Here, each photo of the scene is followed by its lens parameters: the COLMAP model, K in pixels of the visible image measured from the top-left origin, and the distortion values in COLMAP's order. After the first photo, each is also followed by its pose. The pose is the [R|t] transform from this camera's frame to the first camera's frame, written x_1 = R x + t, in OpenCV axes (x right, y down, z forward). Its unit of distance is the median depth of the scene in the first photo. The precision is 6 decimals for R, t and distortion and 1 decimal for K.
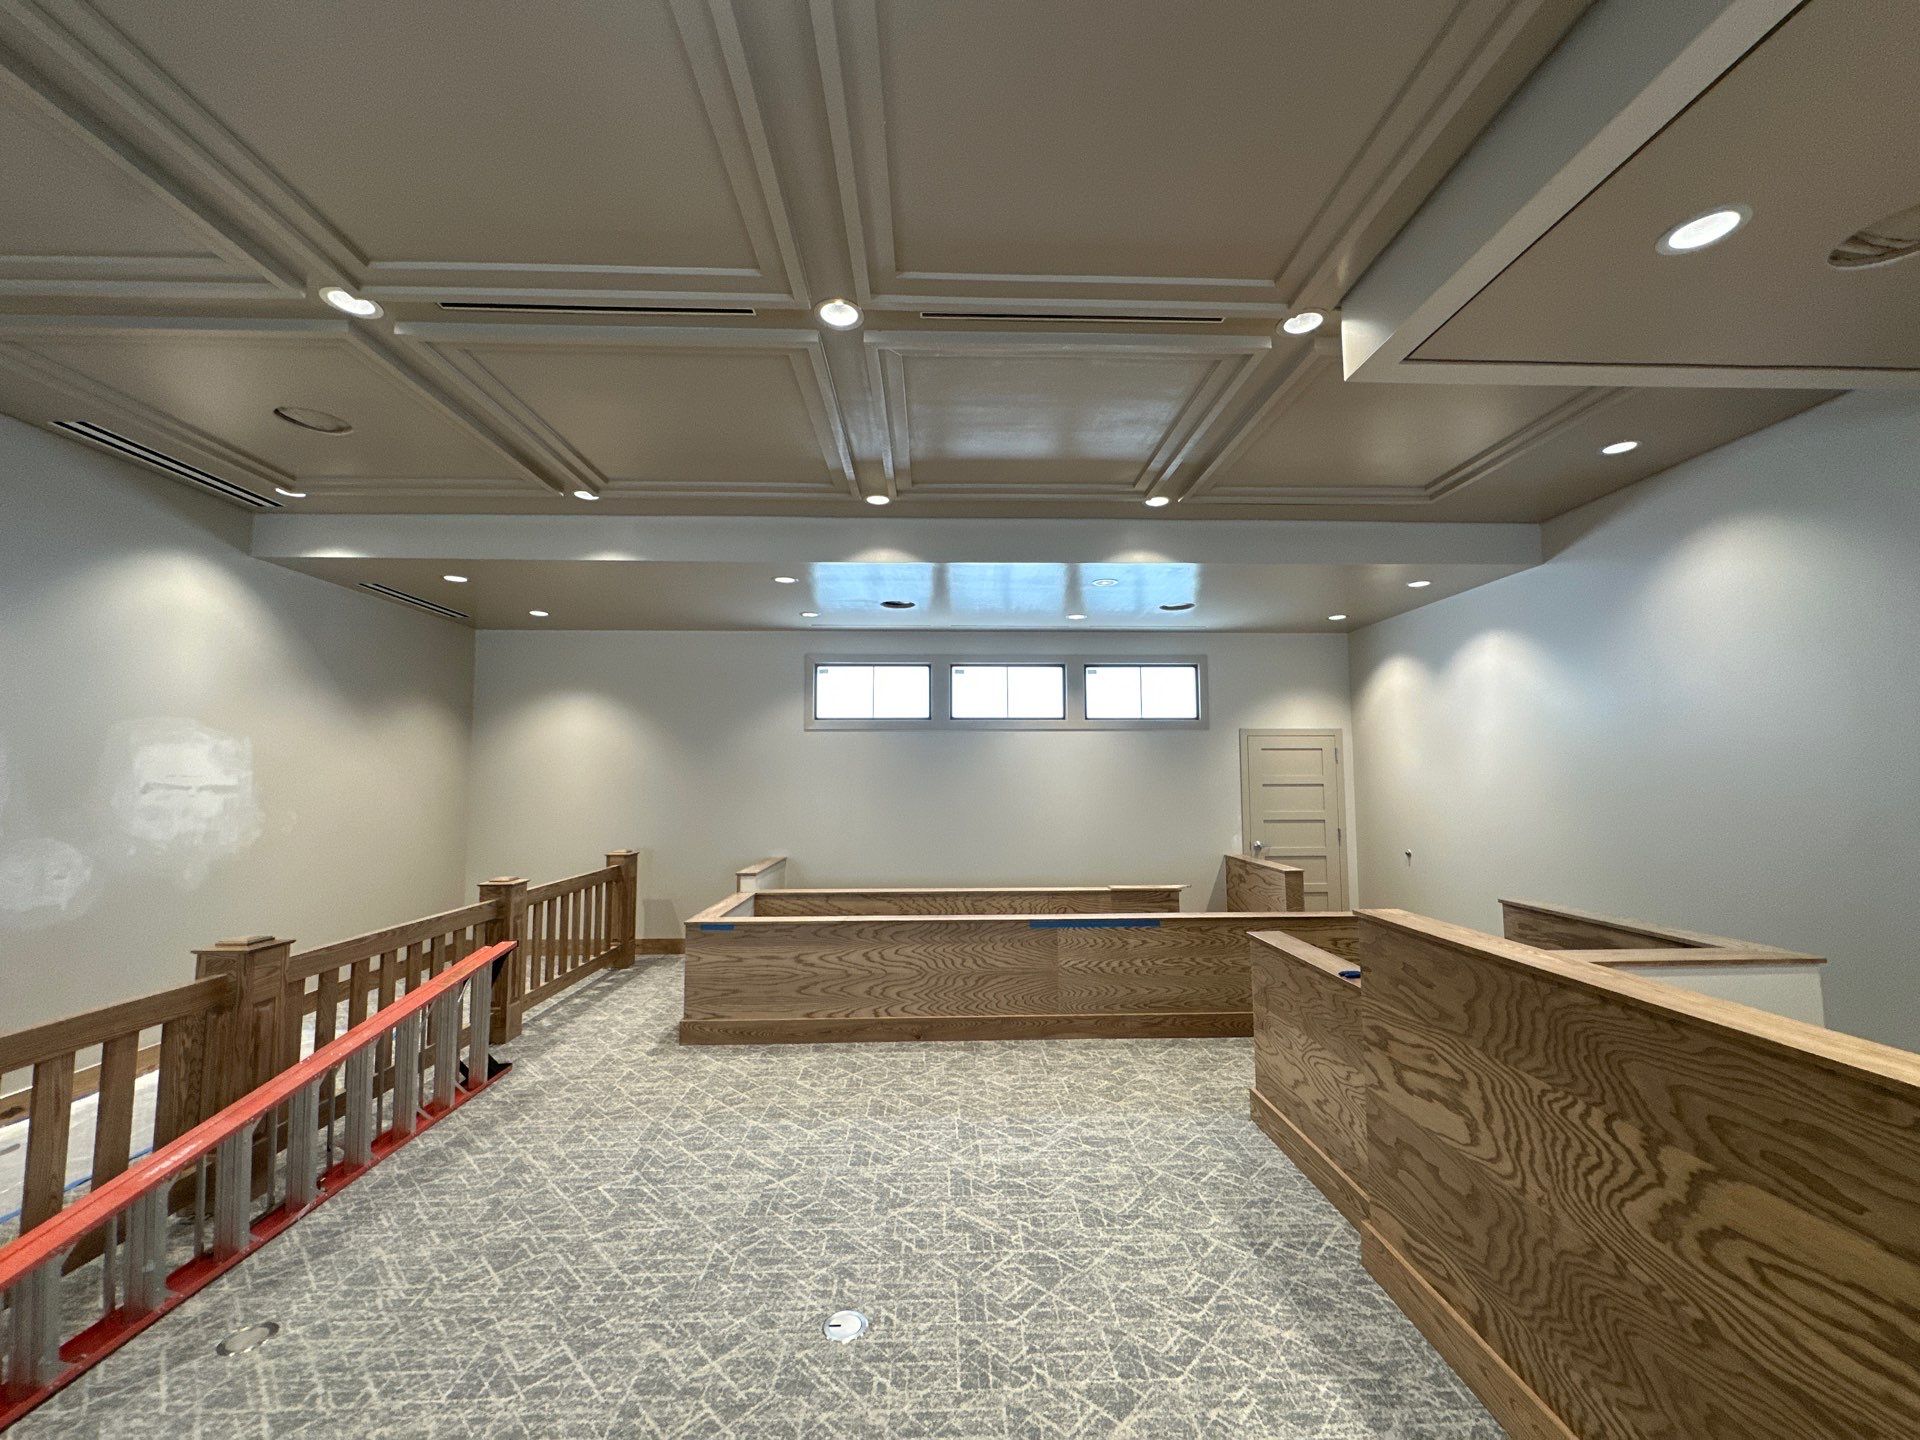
lens RADIAL K [[765.0, 0, 958.0], [0, 765.0, 722.0], [0, 0, 1]] dist [-0.002309, -0.000089]
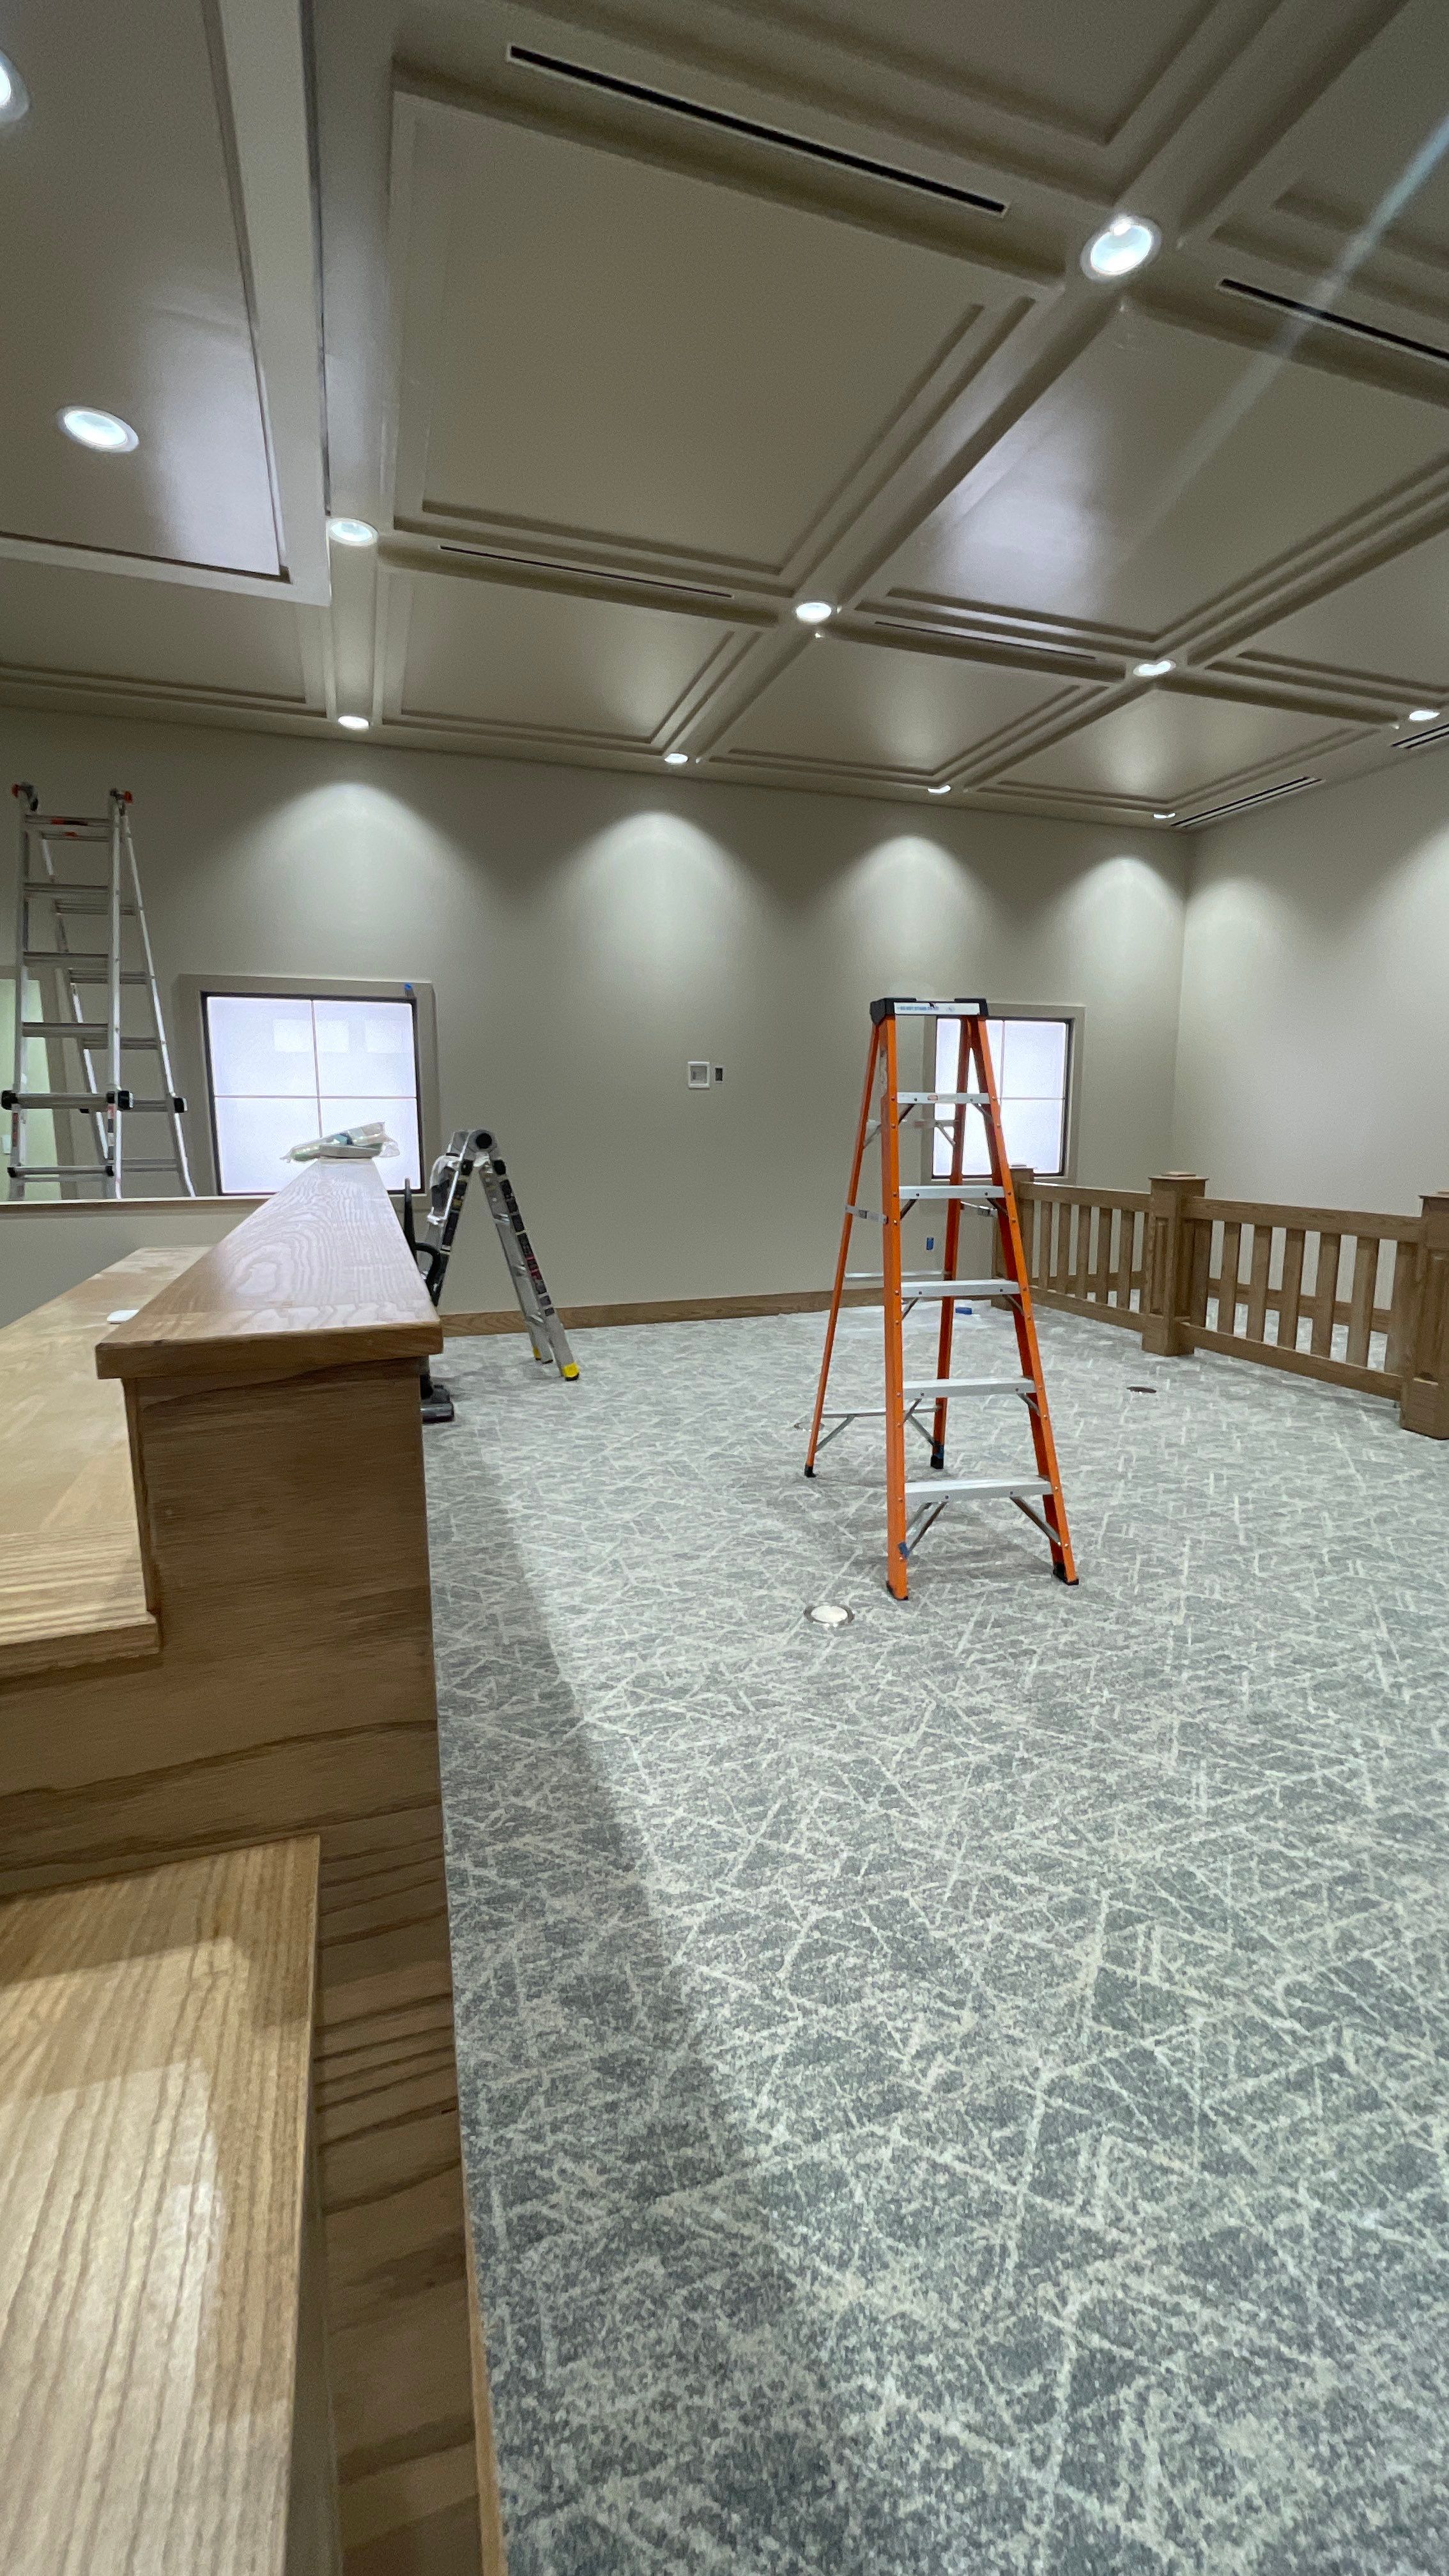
lens RADIAL K [[1044.2, 0, 724.5], [0, 1044.2, 1288.0], [0, 0, 1]] dist [-0.003585, -0.000040]
pose [[-0.954401, 0.053802, -0.293639, 0.413197], [0.029749, 0.995870, 0.085774, 0.175114], [0.297041, 0.073127, -0.952060, 0.964174]]
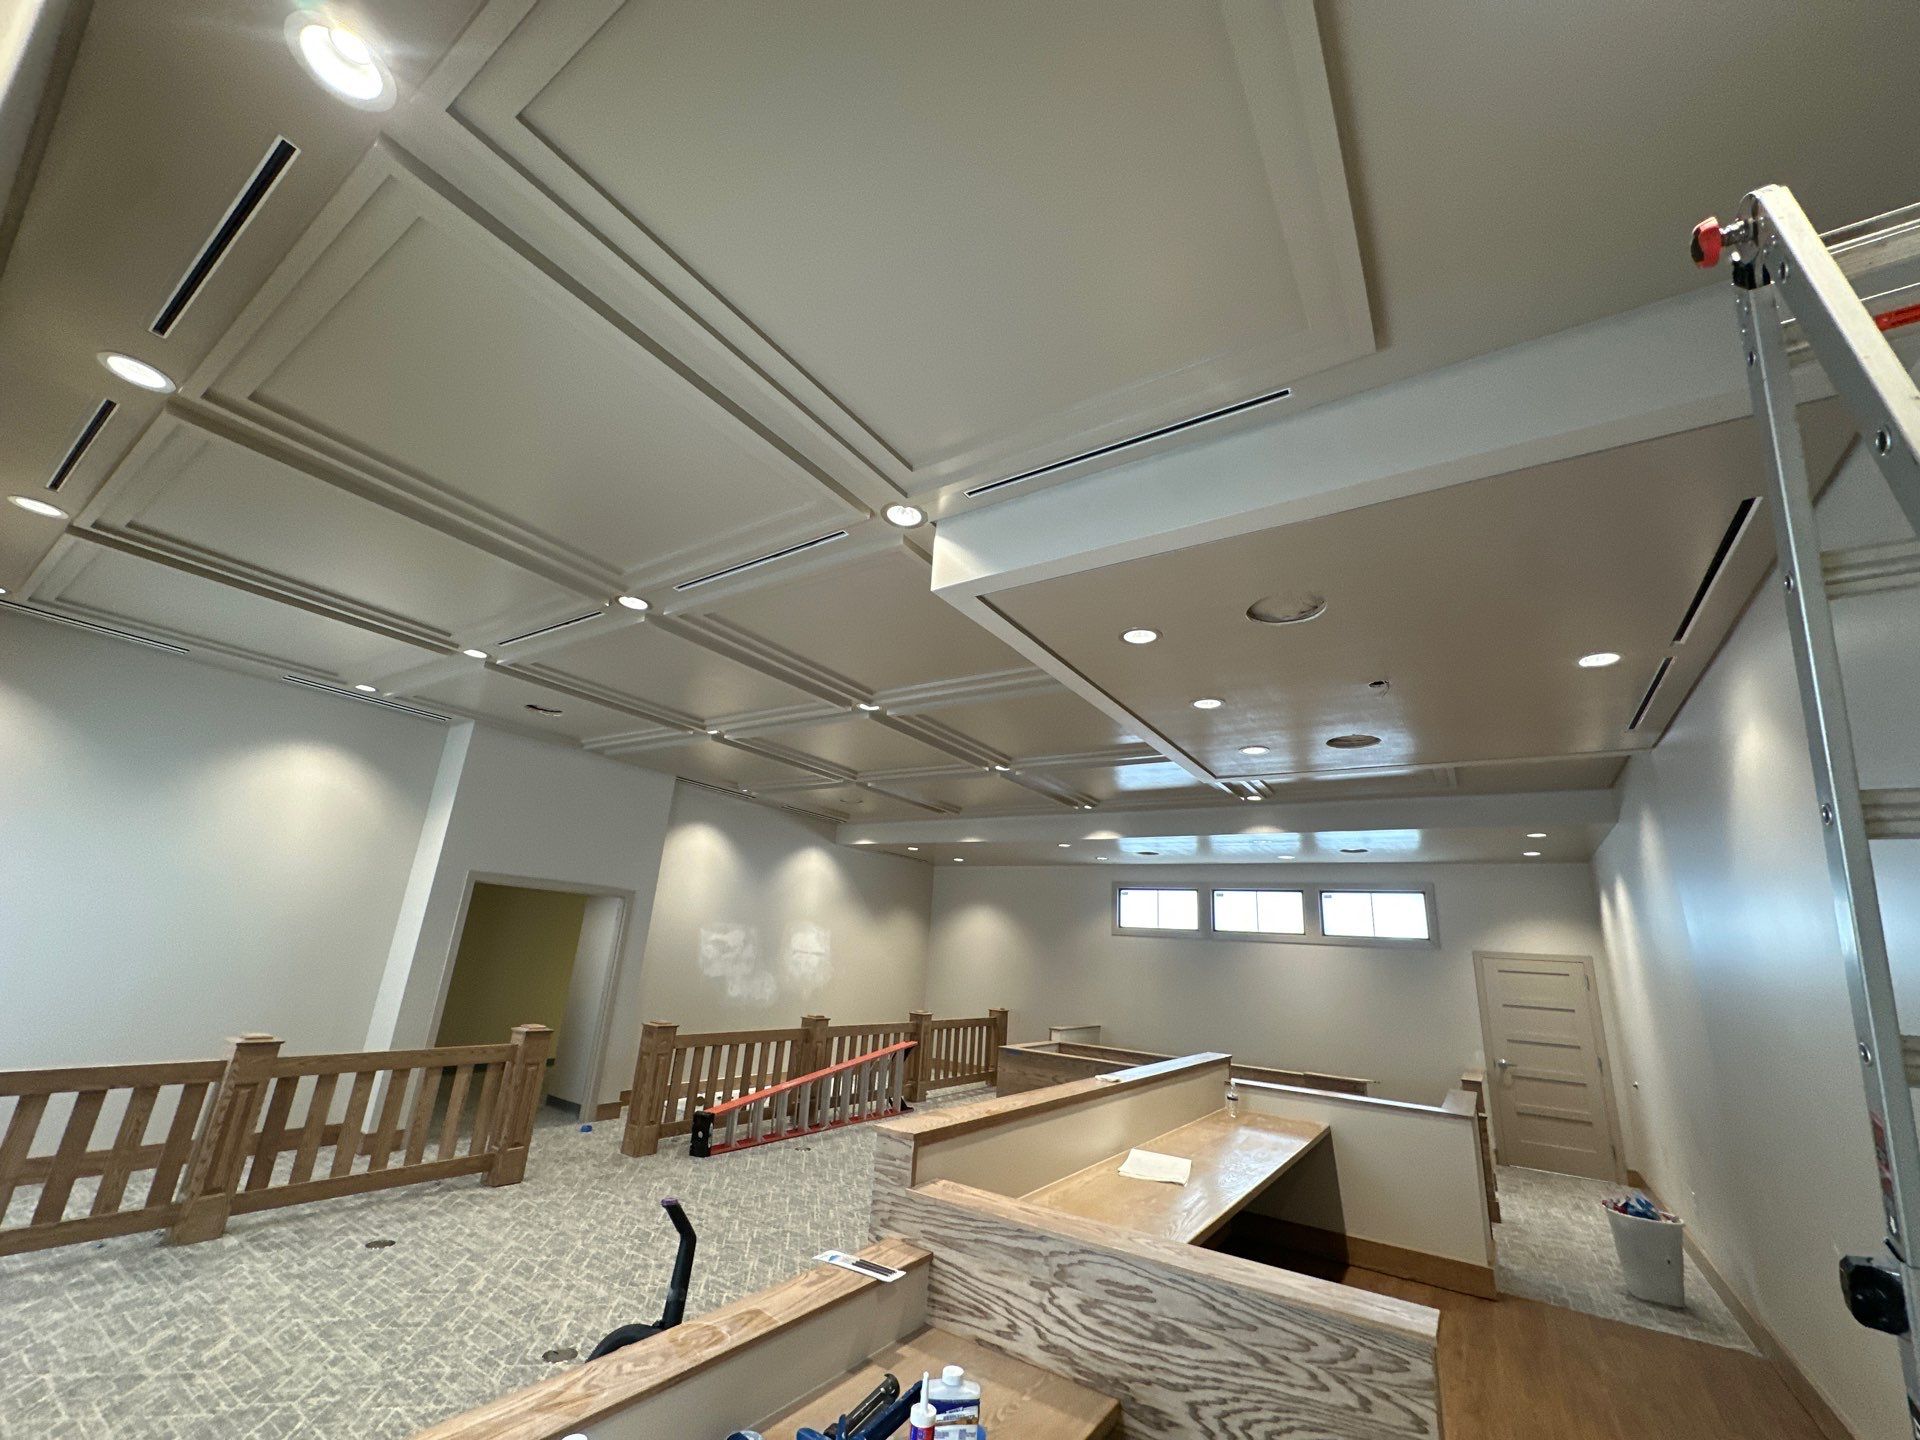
lens RADIAL K [[765.0, 0, 958.0], [0, 765.0, 722.0], [0, 0, 1]] dist [-0.002309, -0.000089]
pose [[0.813877, -0.113225, -0.569898, 0.963325], [-0.024948, 0.973115, -0.228964, -0.094158], [0.580501, 0.200567, 0.789171, -0.888359]]
